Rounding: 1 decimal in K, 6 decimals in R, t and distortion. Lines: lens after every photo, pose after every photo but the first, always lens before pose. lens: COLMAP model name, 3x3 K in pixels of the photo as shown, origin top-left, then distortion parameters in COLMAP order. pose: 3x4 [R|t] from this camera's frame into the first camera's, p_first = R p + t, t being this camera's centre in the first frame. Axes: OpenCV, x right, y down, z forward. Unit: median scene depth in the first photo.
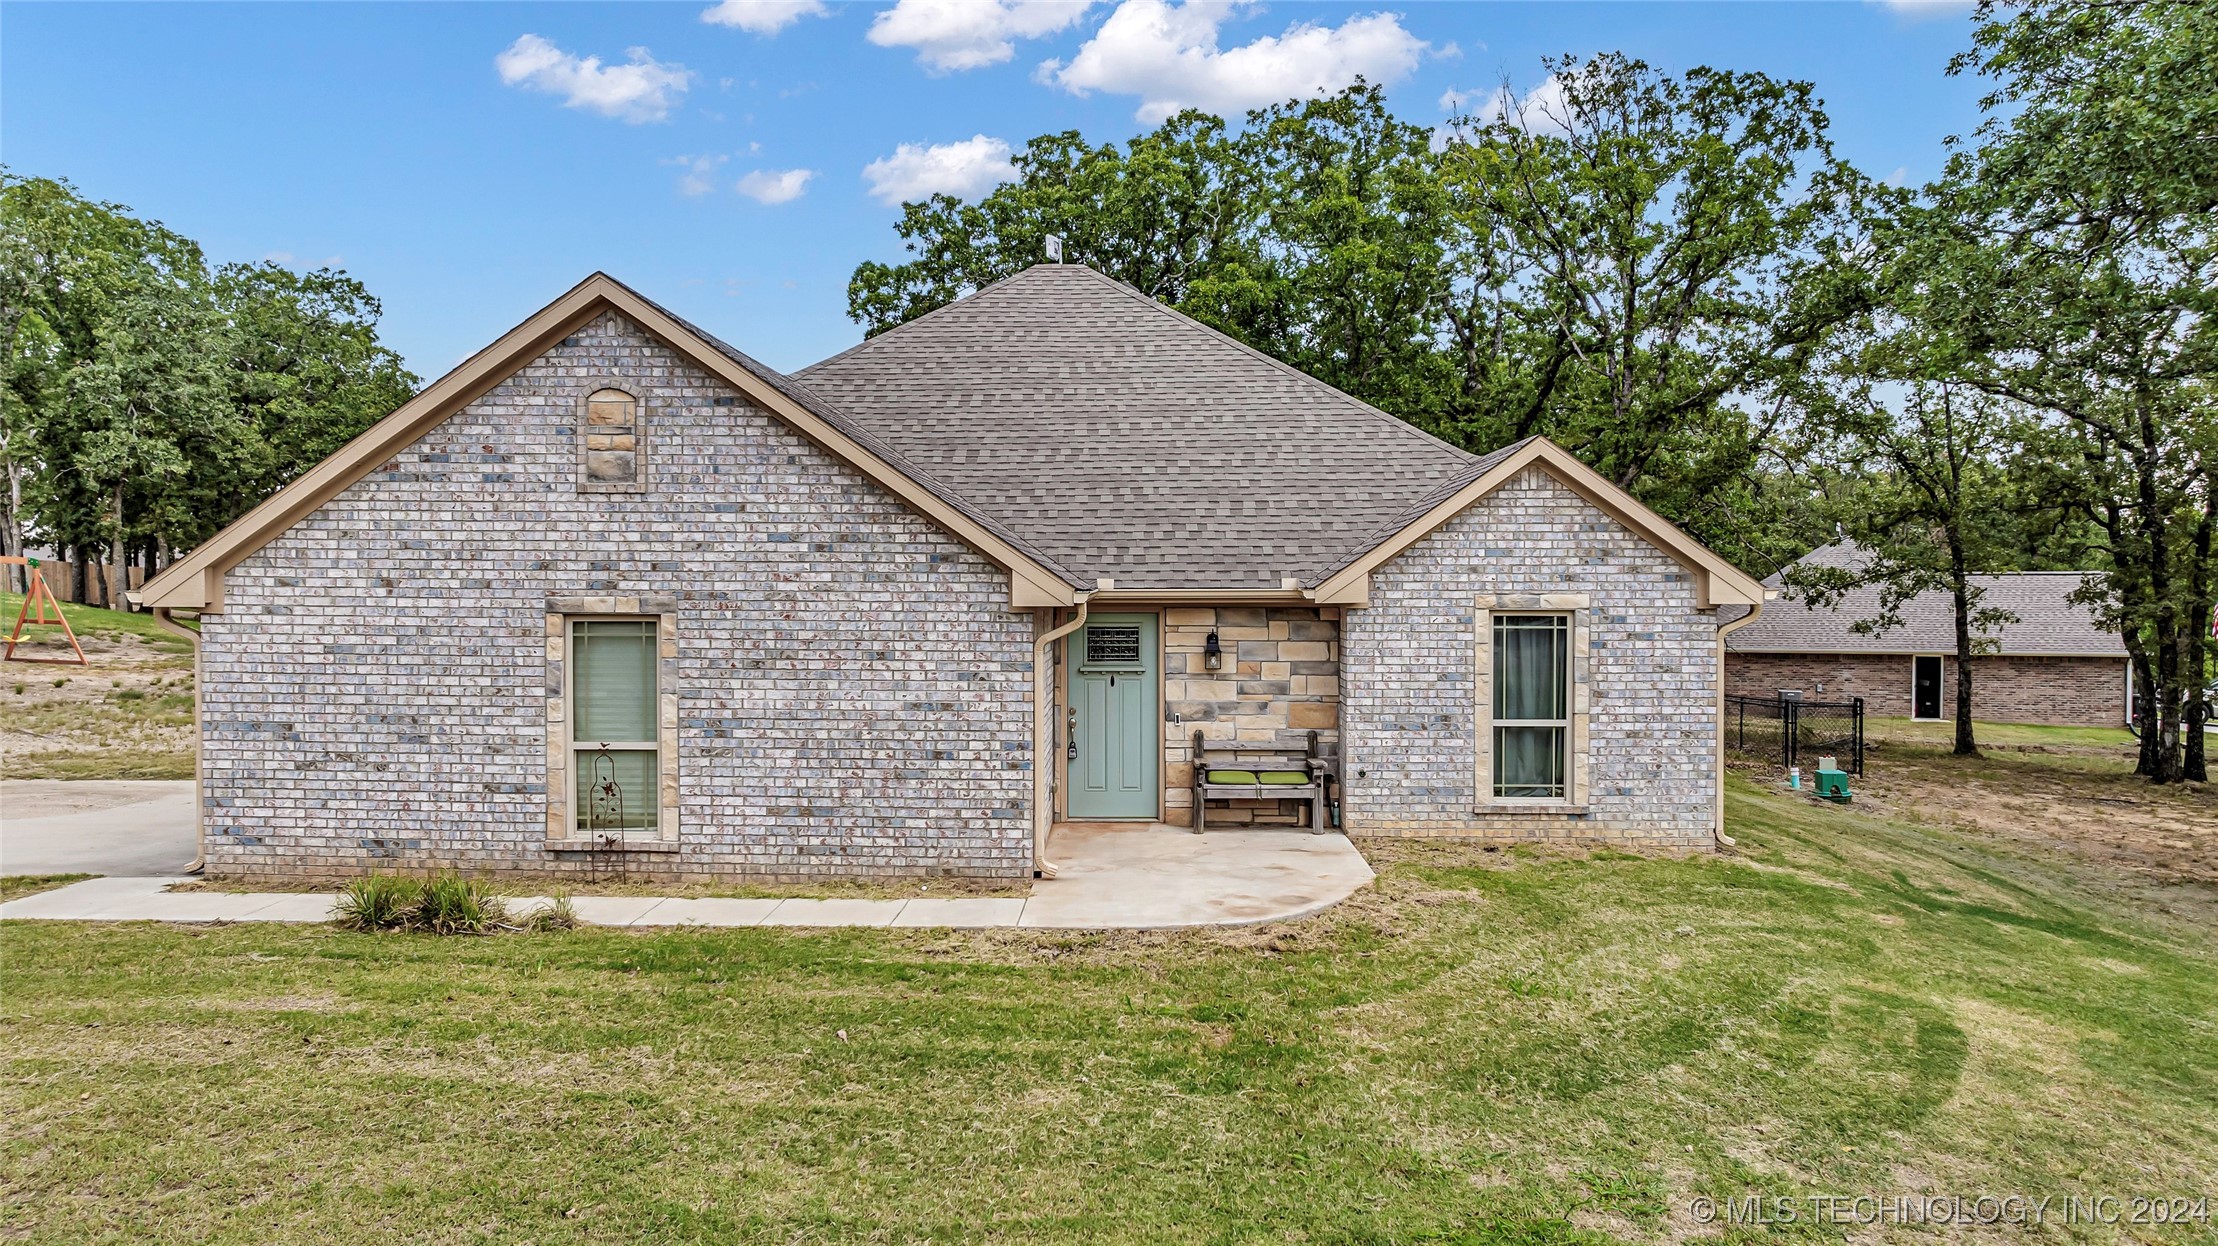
lens RADIAL K [[1616.6, 0, 1105.2], [0, 1616.6, 591.4], [0, 0, 1]] dist [-0.016803, -0.000392]
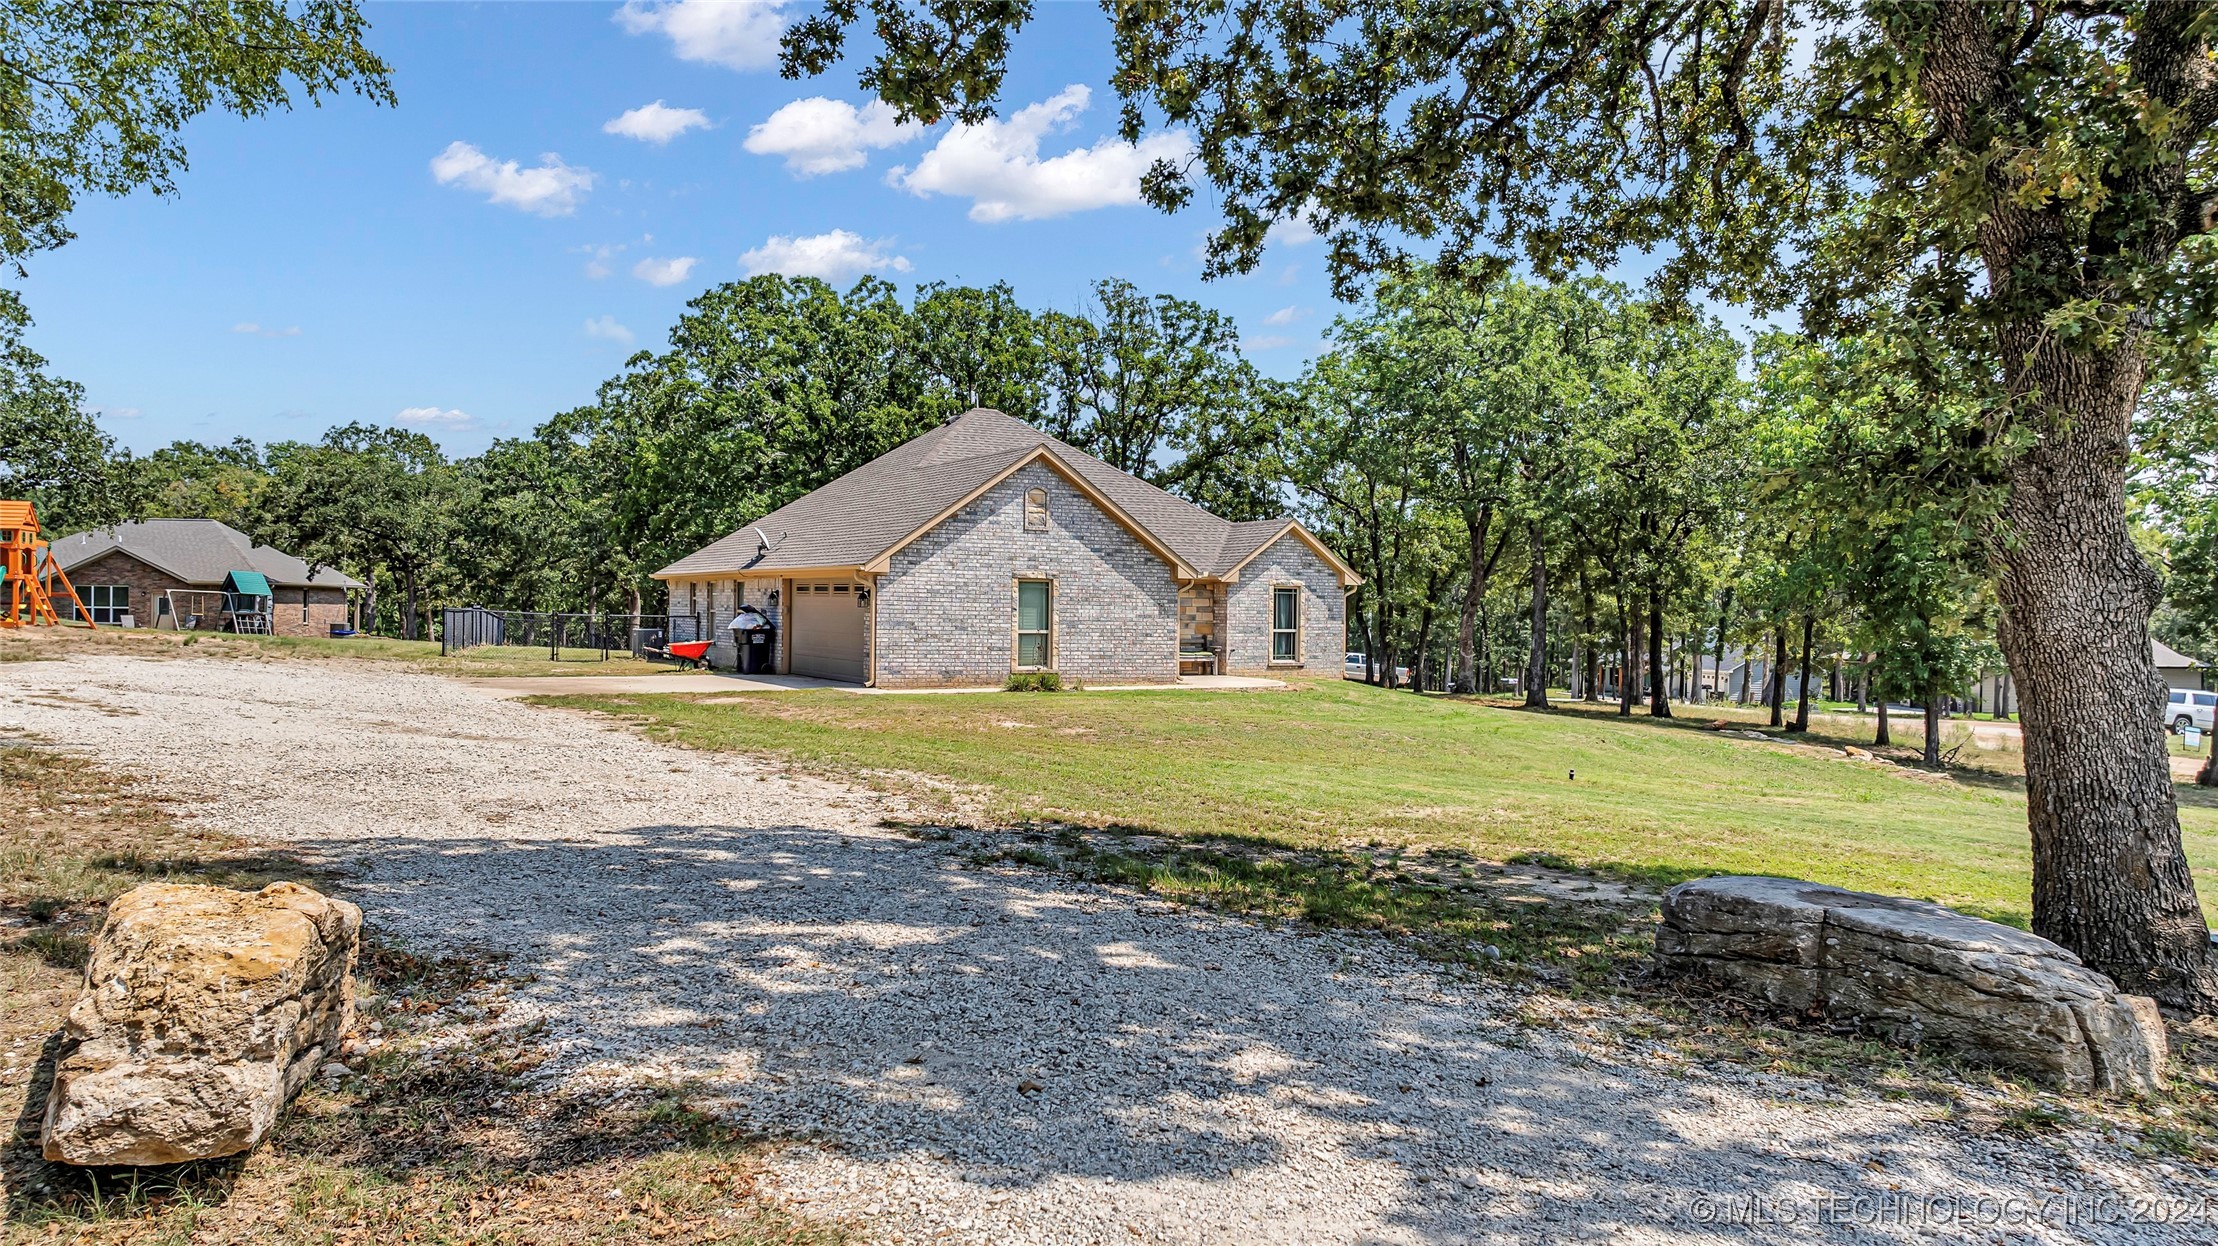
lens RADIAL K [[1616.6, 0, 1105.2], [0, 1616.6, 591.4], [0, 0, 1]] dist [-0.016803, -0.000392]
pose [[0.853476, 0.016850, 0.520860, -1.309404], [-0.010441, 0.999829, -0.015236, 0.061137], [-0.521027, 0.007565, 0.853506, -1.027110]]
